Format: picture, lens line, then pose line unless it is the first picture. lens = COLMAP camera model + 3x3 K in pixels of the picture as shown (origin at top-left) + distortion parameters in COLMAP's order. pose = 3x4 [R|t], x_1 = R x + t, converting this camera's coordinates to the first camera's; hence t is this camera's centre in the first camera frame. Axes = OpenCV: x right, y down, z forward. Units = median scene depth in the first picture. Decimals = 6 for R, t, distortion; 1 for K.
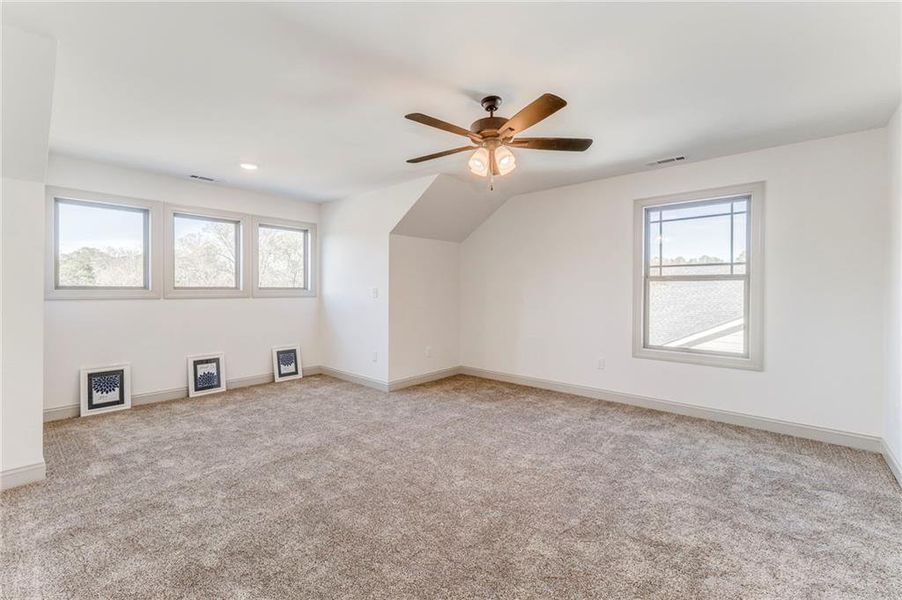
lens RADIAL K [[390.8, 0, 450.1], [0, 390.8, 312.6], [0, 0, 1]] dist [0.002535, 0.000414]
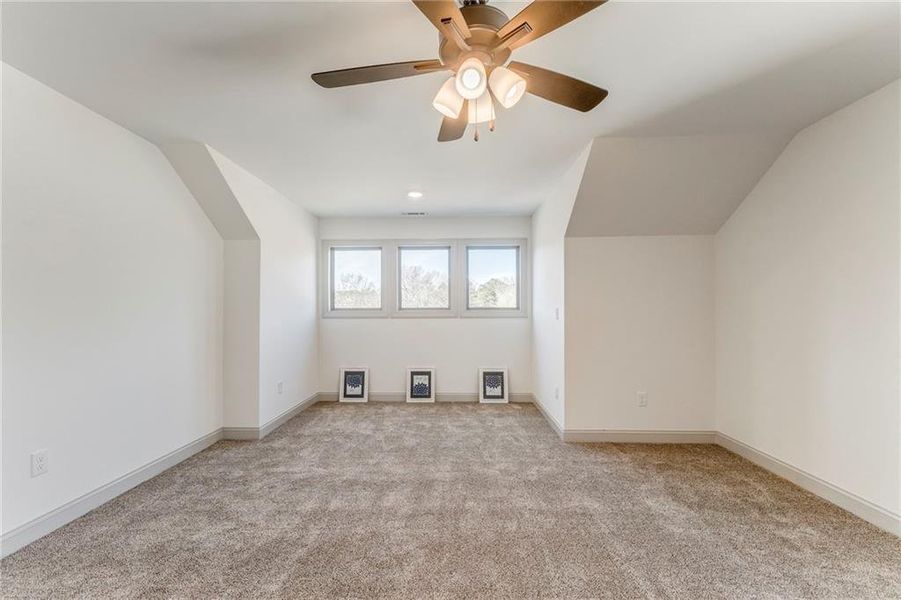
lens RADIAL K [[390.4, 0, 449.6], [0, 390.4, 312.5], [0, 0, 1]] dist [0.002535, 0.000414]
pose [[0.623854, 0.001228, -0.781540, 0.312147], [-0.039725, 0.998756, -0.030141, -0.020210], [0.780531, 0.049851, 0.623127, 0.344256]]
